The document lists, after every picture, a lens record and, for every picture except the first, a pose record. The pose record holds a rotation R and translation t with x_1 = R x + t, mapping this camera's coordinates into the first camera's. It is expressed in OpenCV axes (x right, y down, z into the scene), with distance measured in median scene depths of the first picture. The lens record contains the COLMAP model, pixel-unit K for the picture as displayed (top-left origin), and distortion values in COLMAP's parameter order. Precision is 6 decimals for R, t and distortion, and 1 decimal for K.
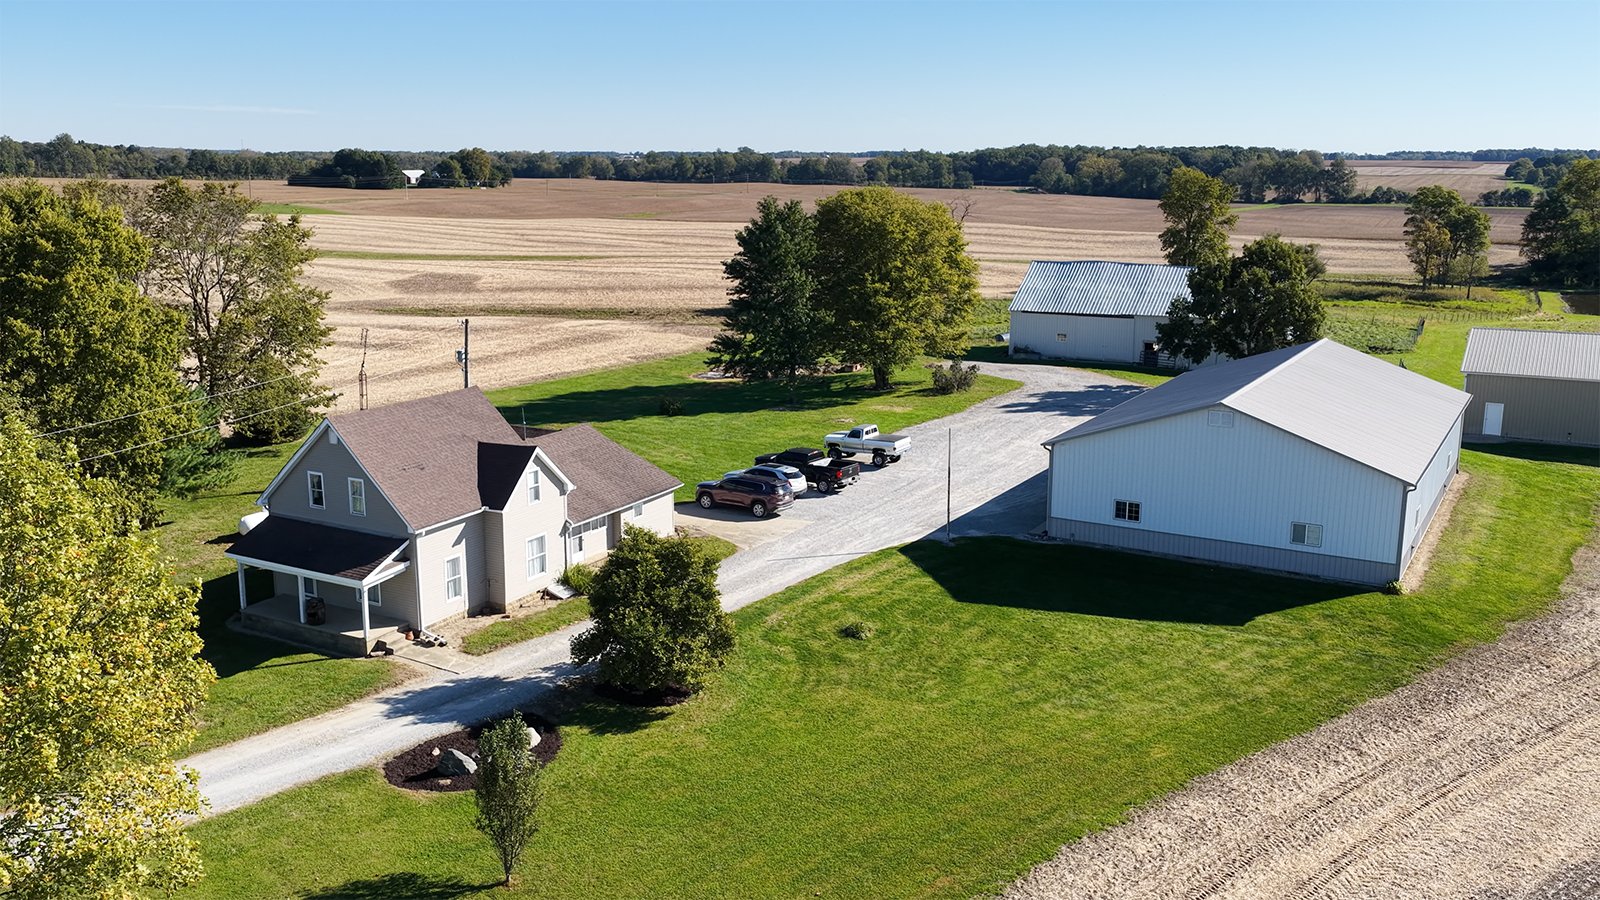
lens RADIAL K [[1377.5, 0, 803.8], [0, 1377.5, 425.9], [0, 0, 1]] dist [-0.011943, 0.043921]
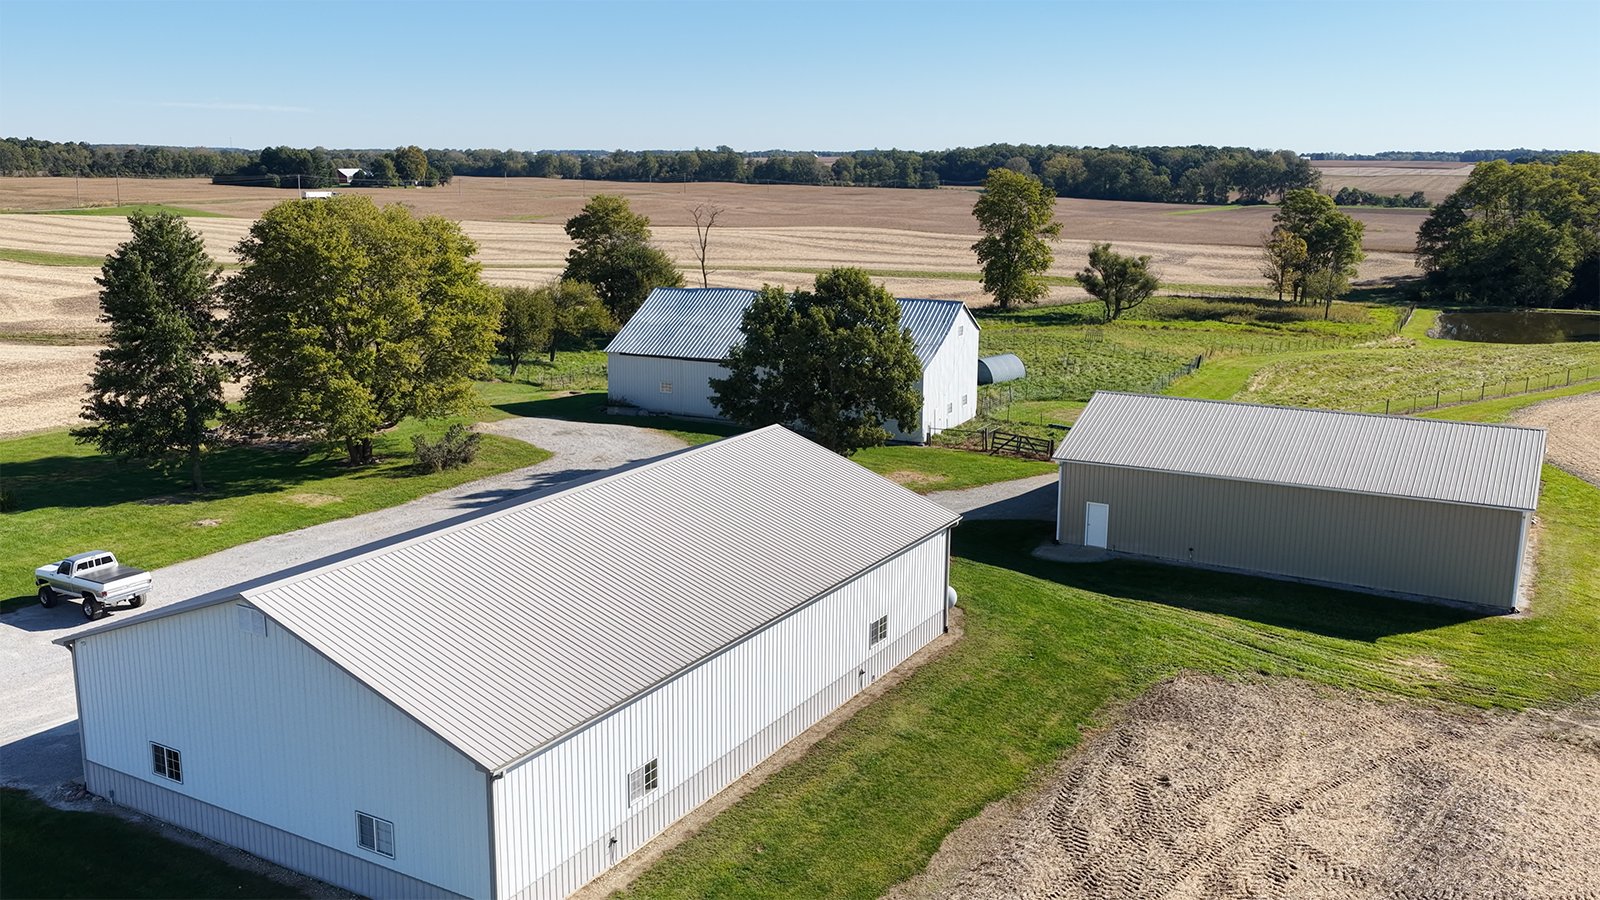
lens RADIAL K [[1377.5, 0, 803.8], [0, 1377.5, 425.9], [0, 0, 1]] dist [-0.011943, 0.043921]
pose [[0.999996, 0.001729, 0.002225, 0.314928], [-0.001731, 0.999998, 0.000634, -0.051176], [-0.002224, -0.000638, 0.999997, 0.259654]]
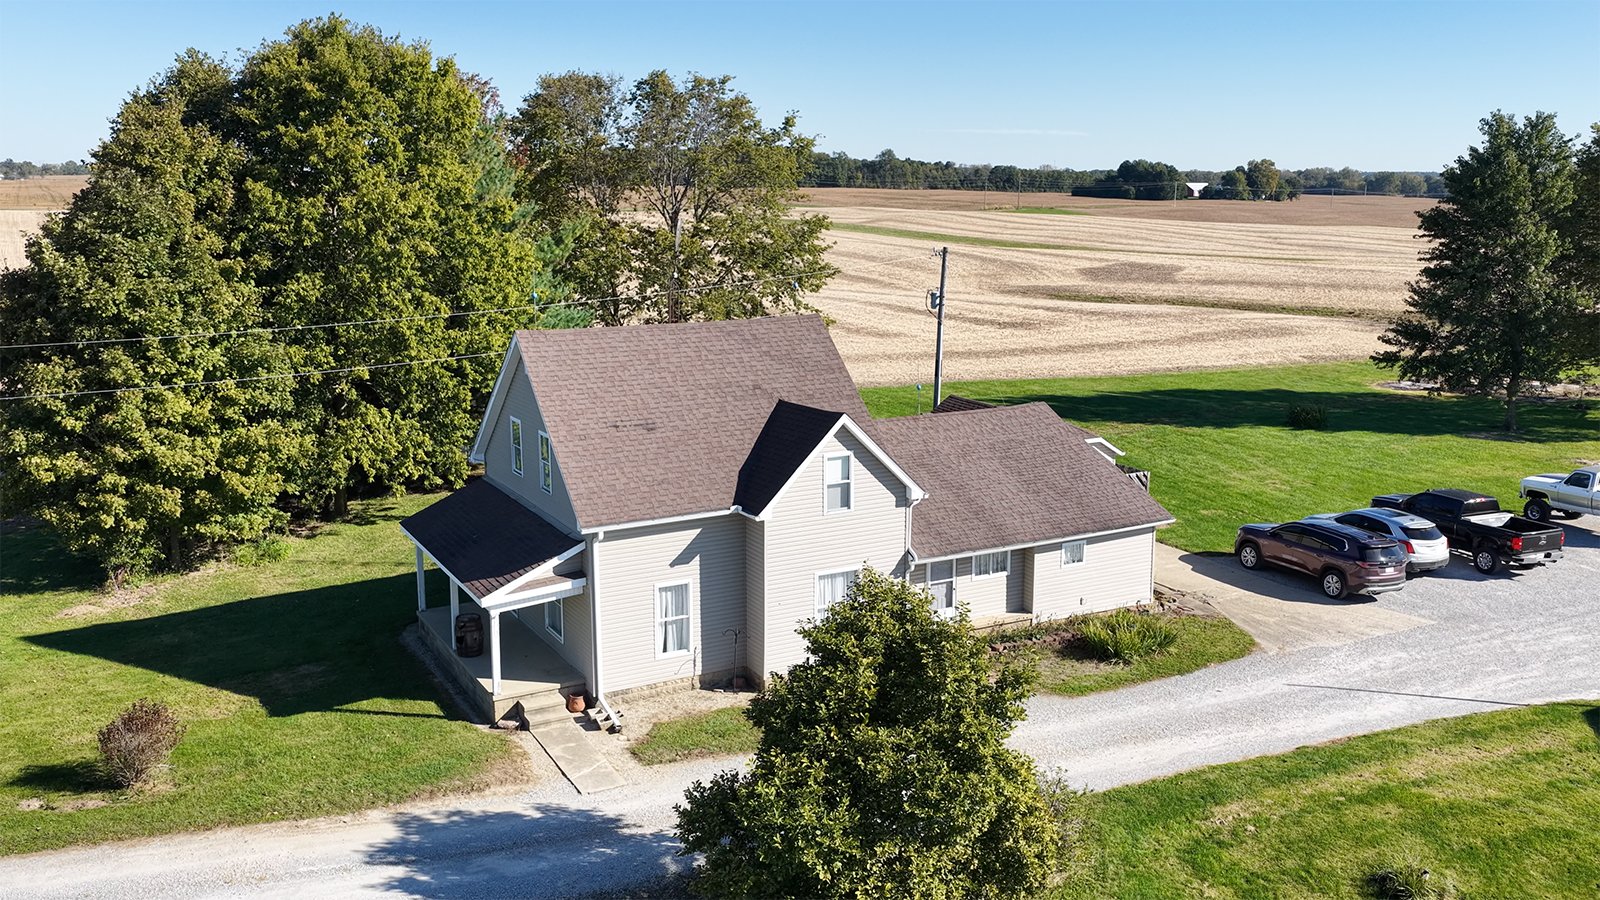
lens RADIAL K [[1377.5, 0, 803.8], [0, 1377.5, 425.9], [0, 0, 1]] dist [-0.011943, 0.043921]
pose [[0.847721, 0.096541, -0.521584, 0.047980], [-0.104489, 0.994424, 0.014237, 0.007232], [0.520050, 0.042431, 0.853081, 0.268790]]
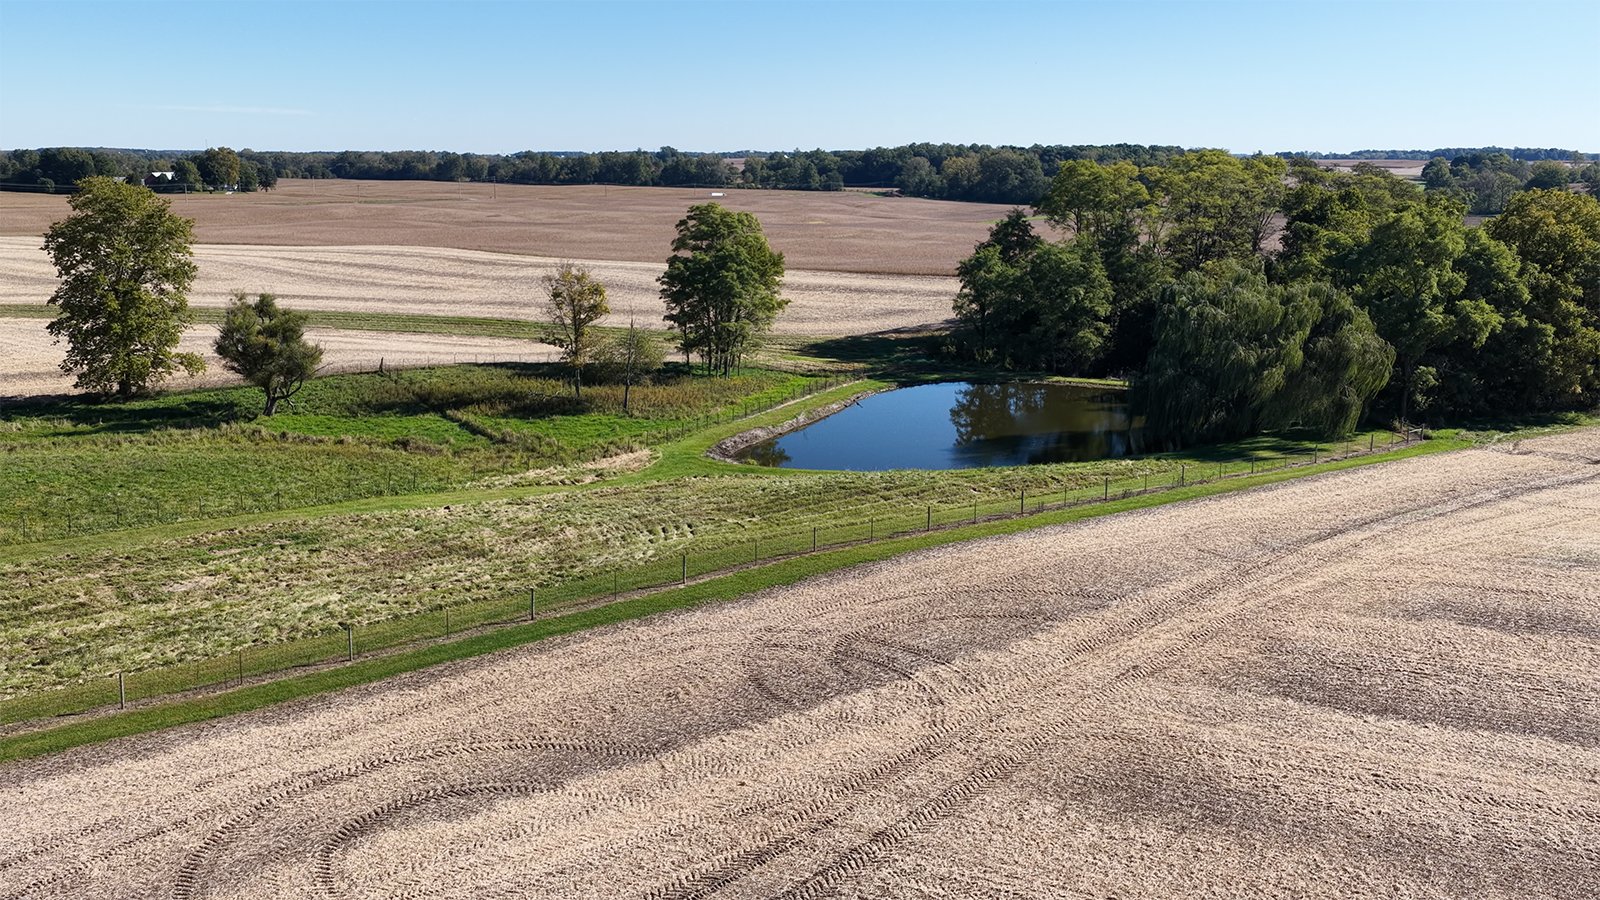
lens RADIAL K [[1377.5, 0, 803.8], [0, 1377.5, 425.9], [0, 0, 1]] dist [-0.011943, 0.043921]
pose [[0.999994, -0.001800, 0.003063, 1.184502], [0.001799, 0.999998, 0.000303, -0.182149], [-0.003064, -0.000298, 0.999995, 0.920615]]
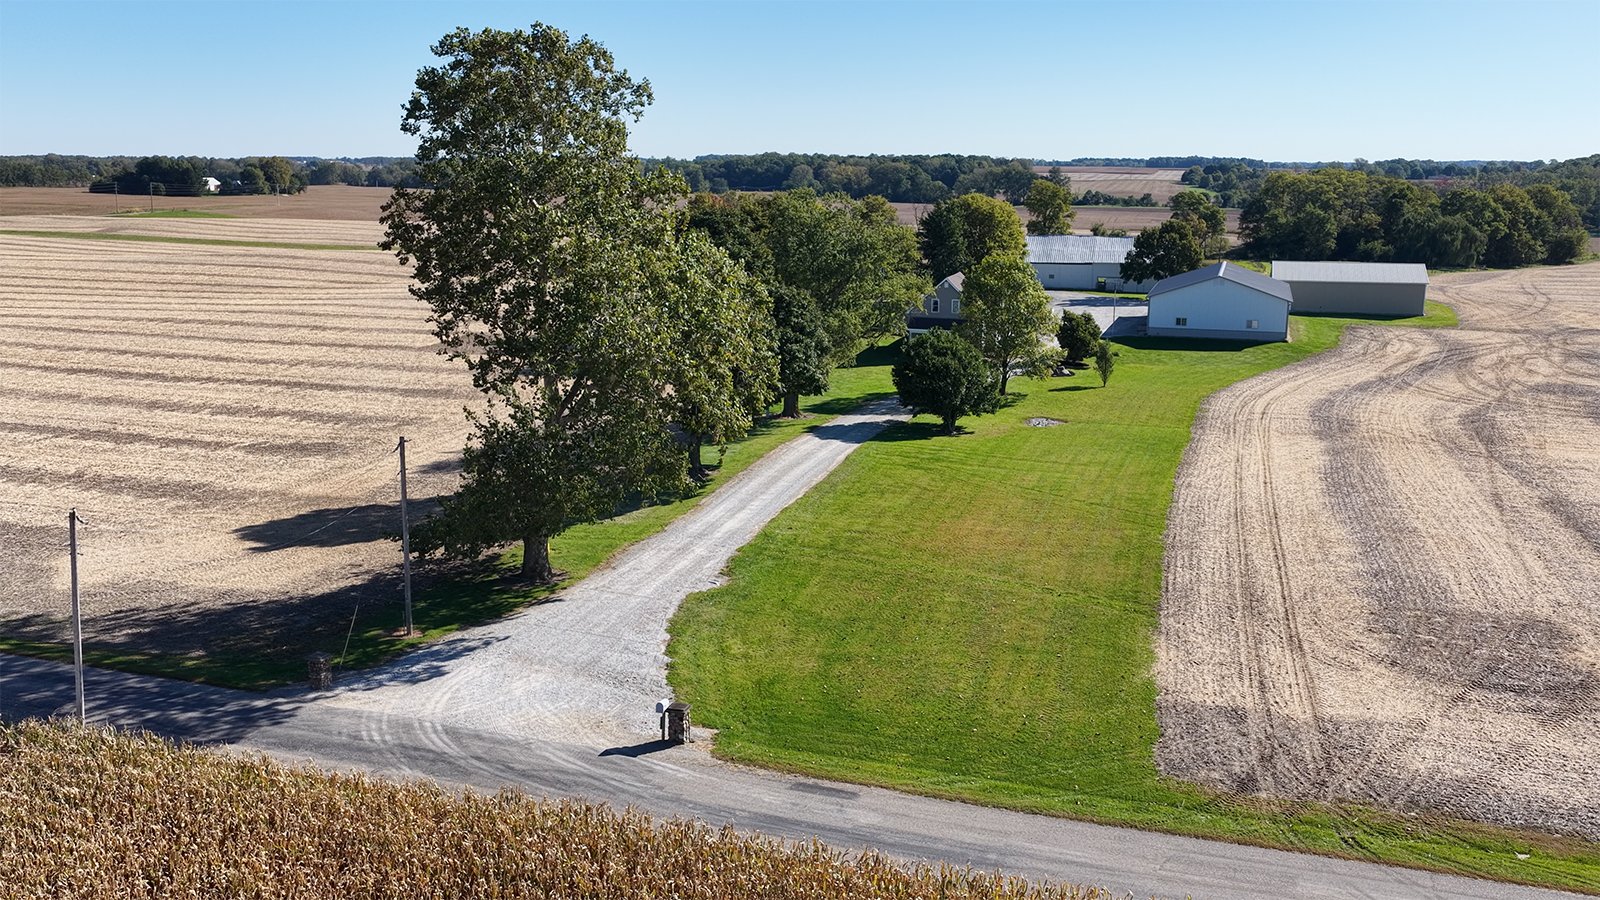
lens RADIAL K [[1377.5, 0, 803.8], [0, 1377.5, 425.9], [0, 0, 1]] dist [-0.011943, 0.043921]
pose [[0.977893, -0.038699, 0.205493, -0.609292], [0.039430, 0.999222, 0.000541, 0.140740], [-0.205354, 0.007574, 0.978658, -0.837251]]
